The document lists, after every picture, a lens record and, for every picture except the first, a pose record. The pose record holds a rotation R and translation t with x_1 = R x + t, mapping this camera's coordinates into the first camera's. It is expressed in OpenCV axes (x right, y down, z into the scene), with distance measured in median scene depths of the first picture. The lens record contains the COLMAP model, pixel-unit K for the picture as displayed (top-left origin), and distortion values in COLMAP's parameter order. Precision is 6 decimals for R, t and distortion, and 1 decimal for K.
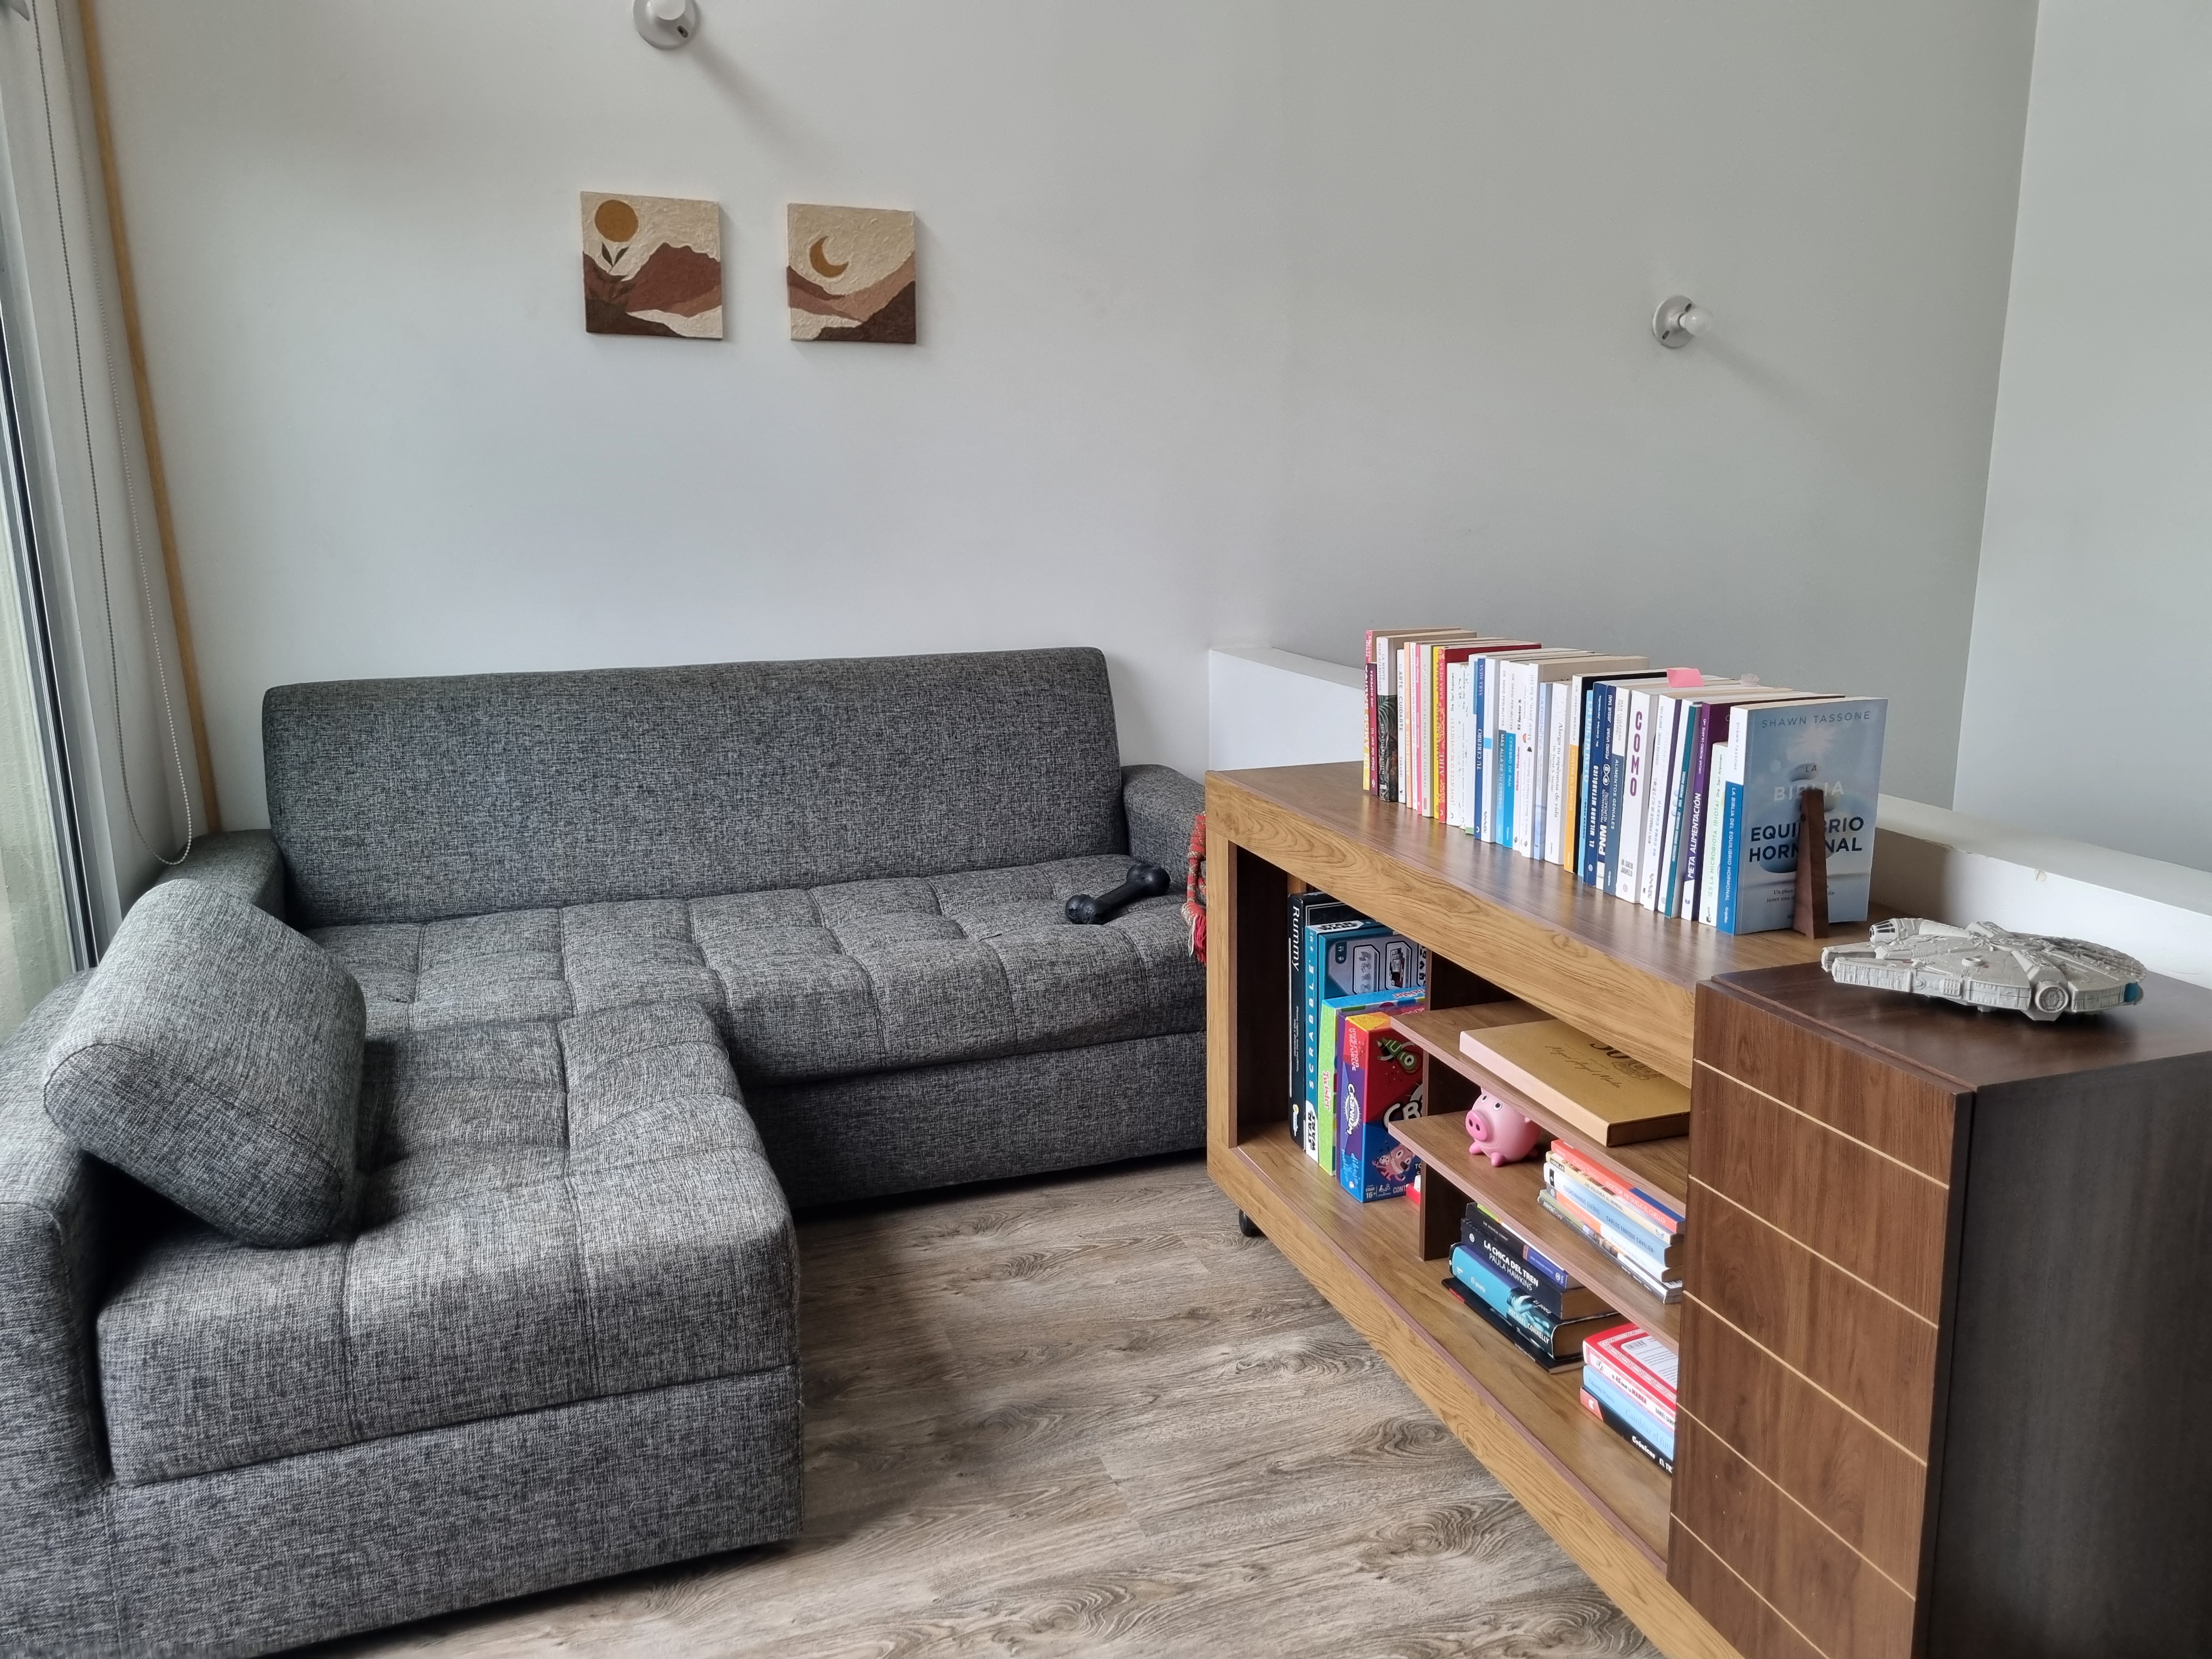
lens RADIAL K [[1680.9, 0, 1126.5], [0, 1680.9, 834.3], [0, 0, 1]] dist [0.047142, -0.024417]
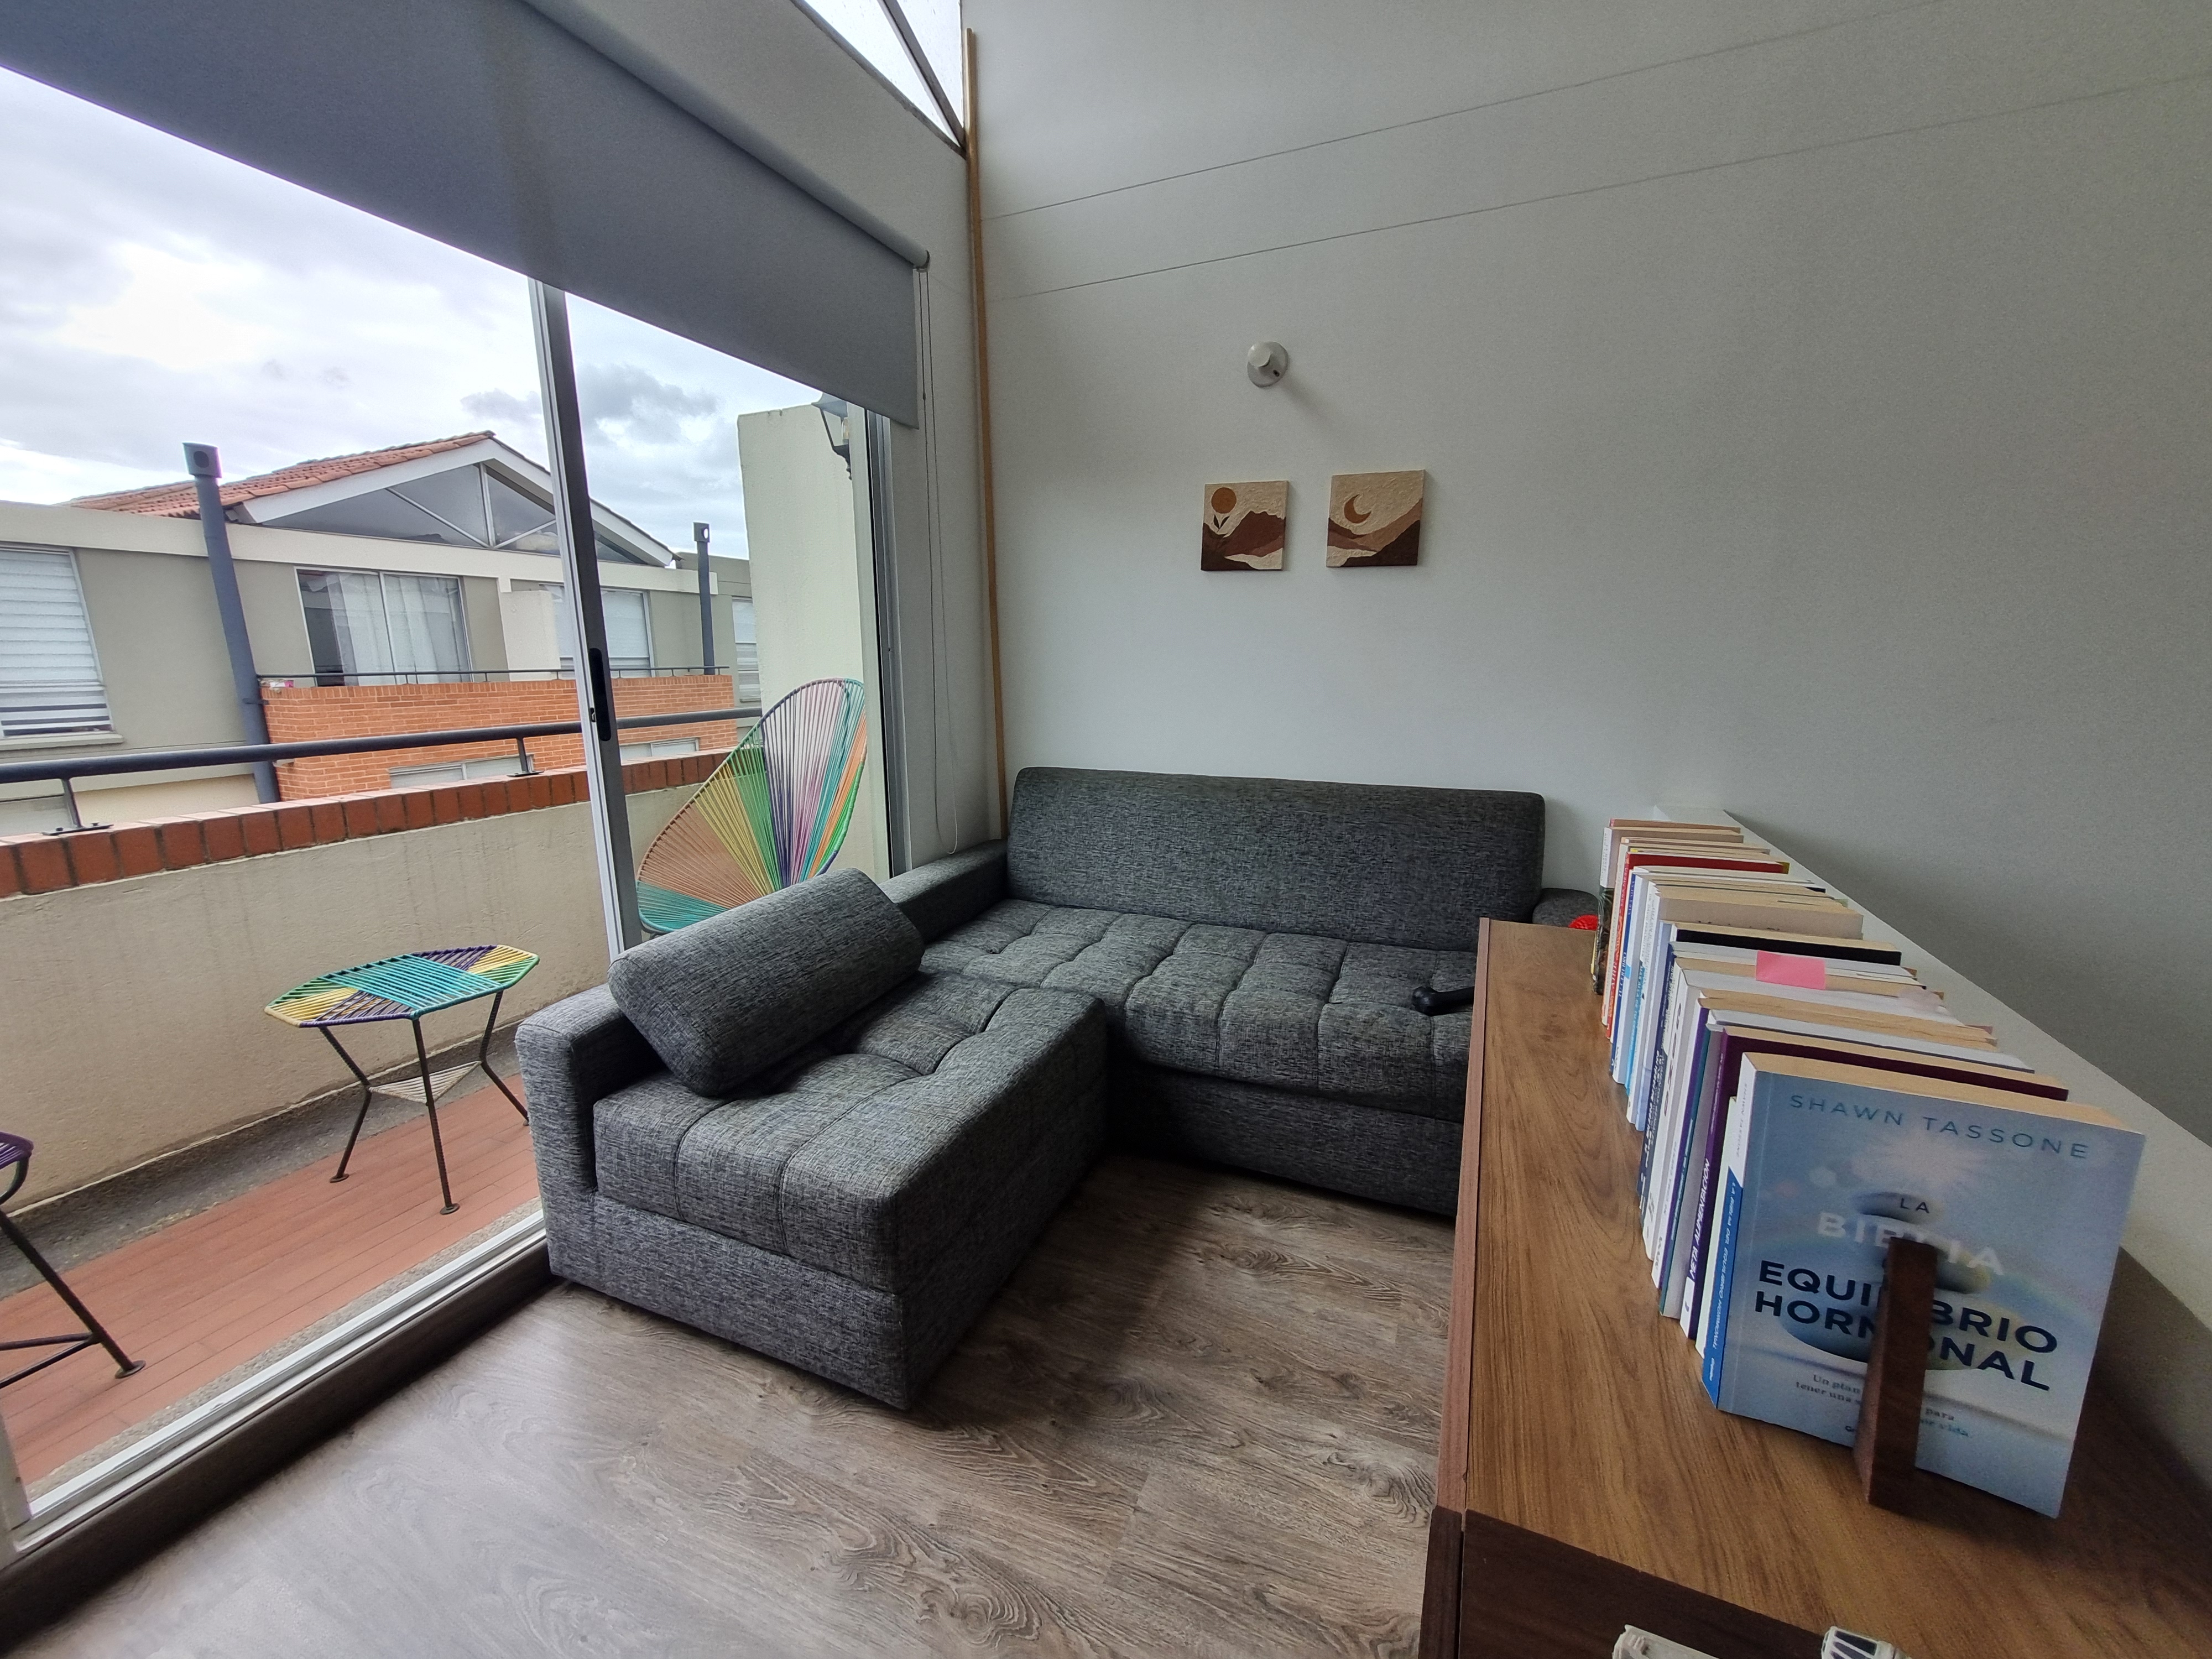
lens RADIAL K [[867.8, 0, 1109.4], [0, 867.8, 829.9], [0, 0, 1]] dist [0.000029, 0.001105]
pose [[0.734966, 0.141204, -0.663239, 0.243676], [-0.150061, 0.987697, 0.043992, -0.084359], [0.661292, 0.067194, 0.747113, 0.388085]]
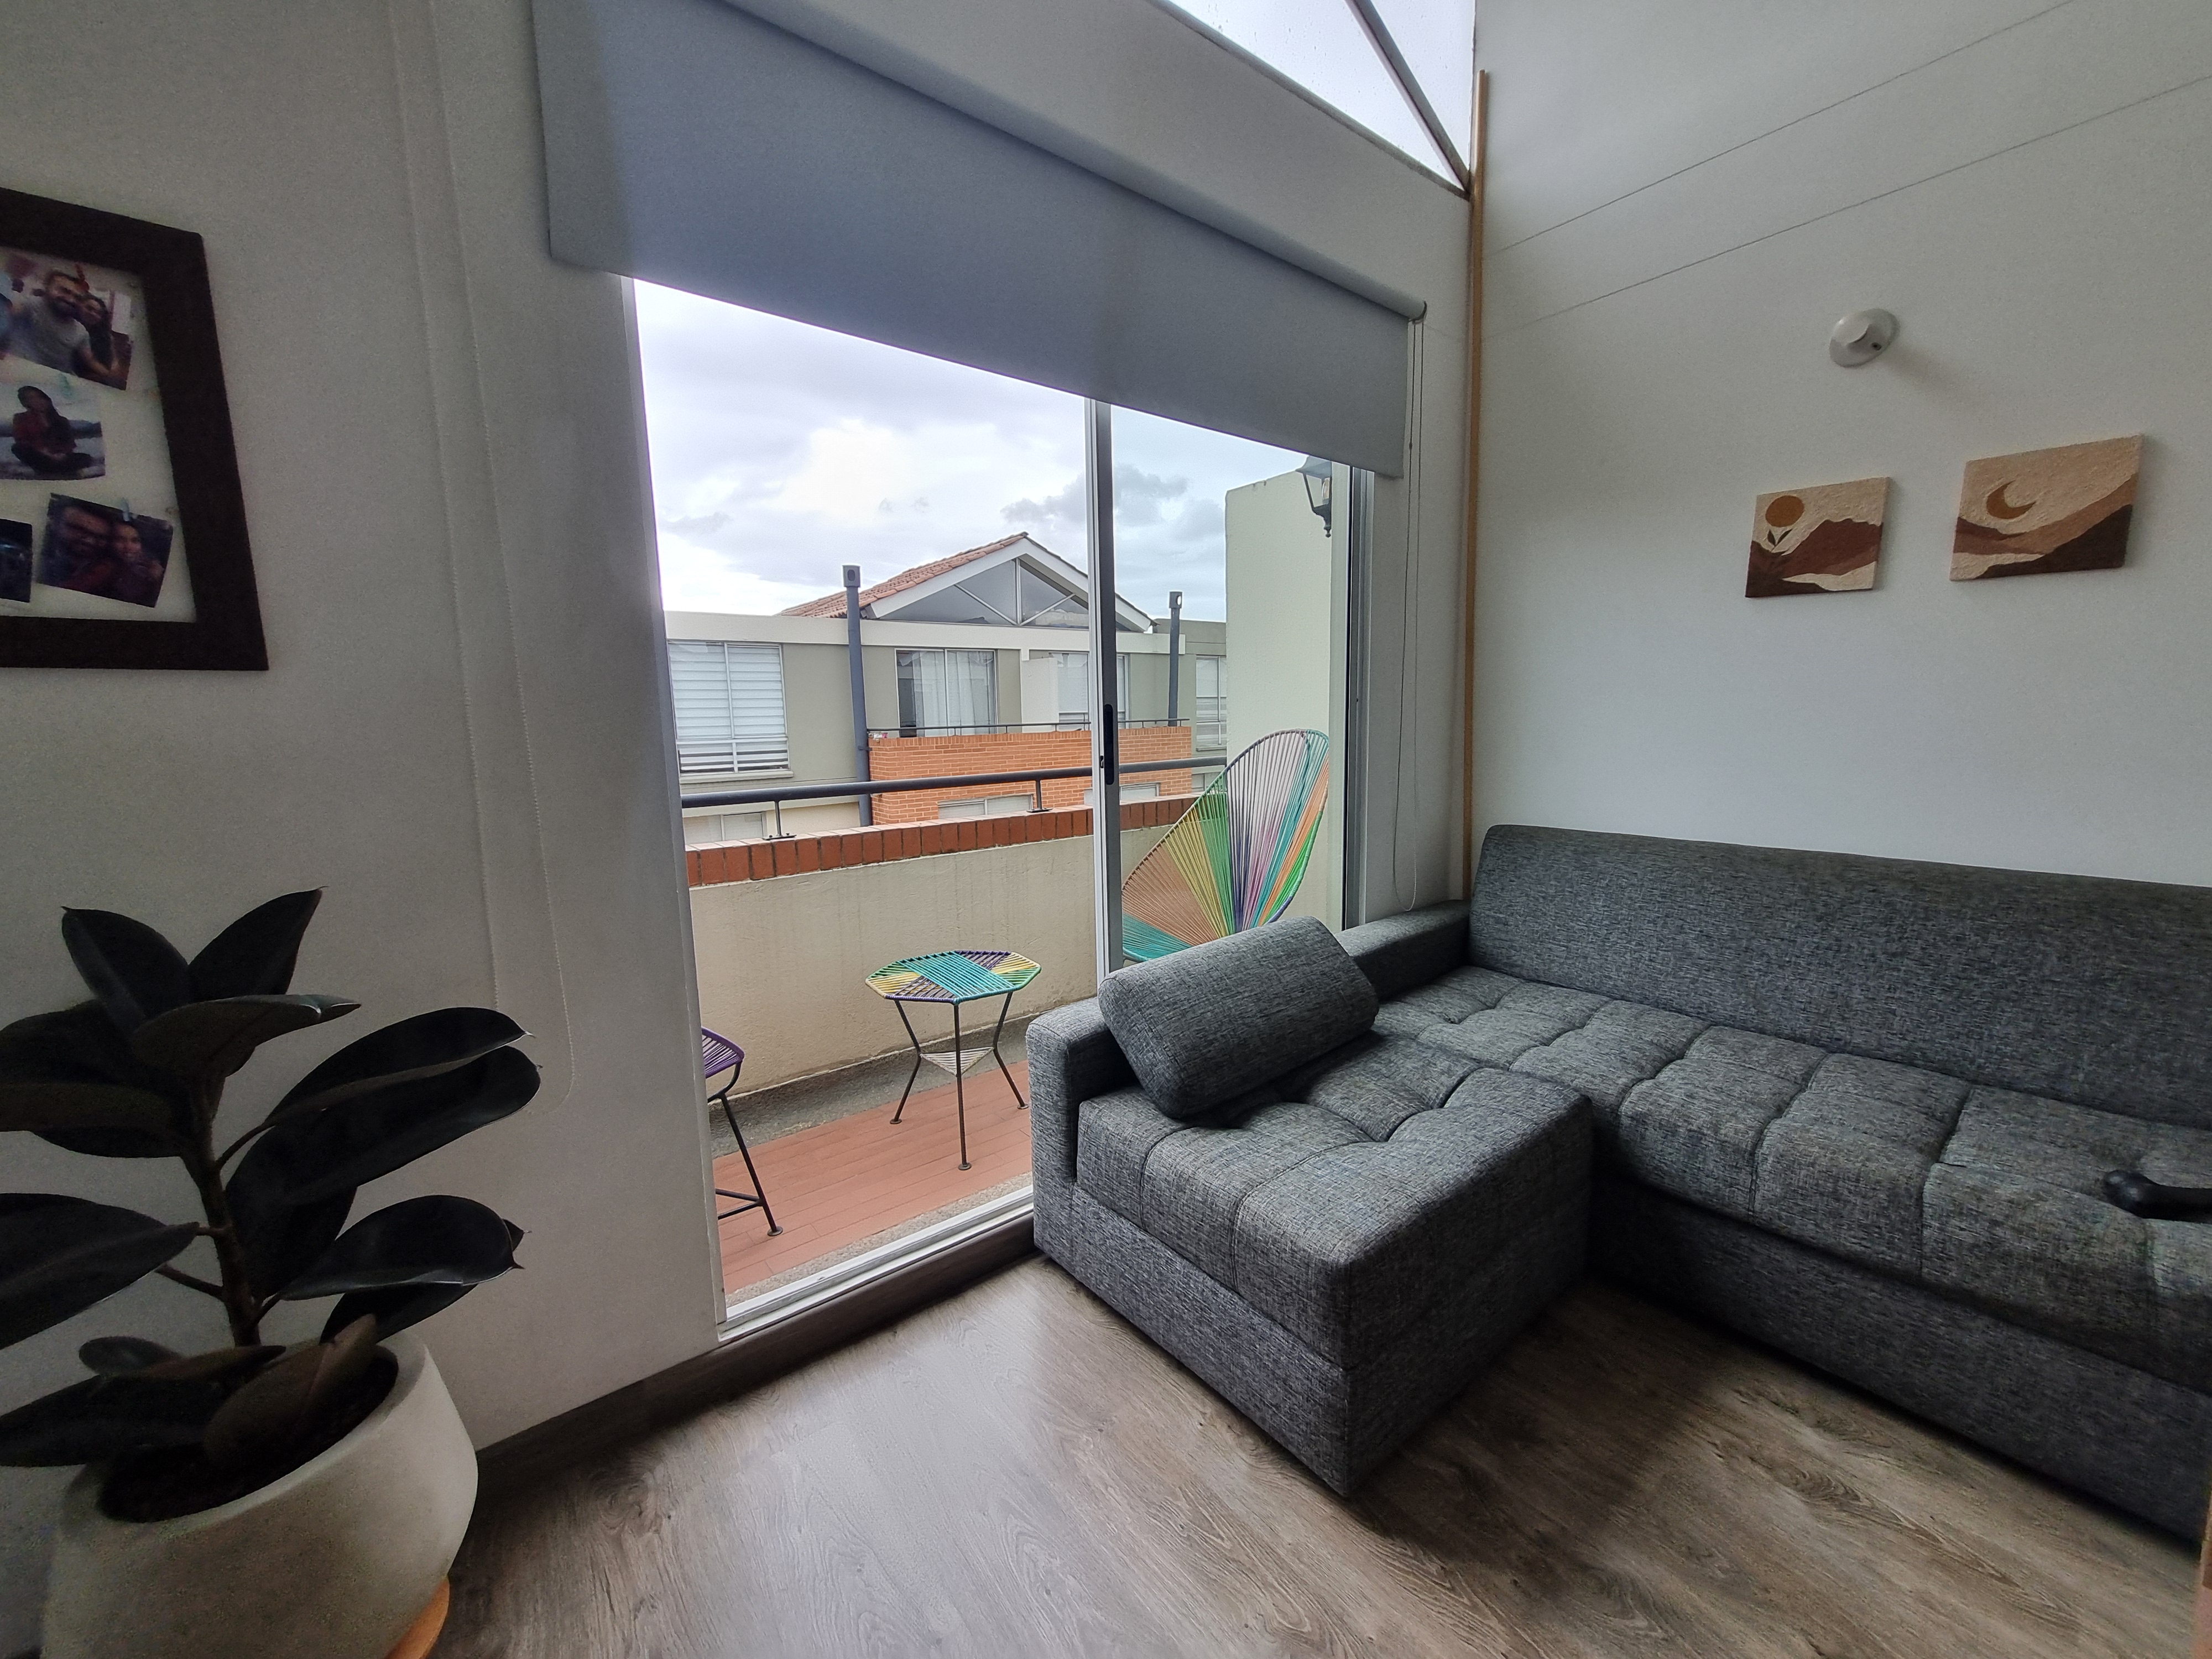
lens RADIAL K [[867.8, 0, 1106.8], [0, 867.8, 830.6], [0, 0, 1]] dist [0.000029, 0.001105]
pose [[0.323393, 0.131811, -0.937039, 0.225692], [-0.187148, 0.979600, 0.073209, -0.080339], [0.927574, 0.151690, 0.341464, 0.369707]]
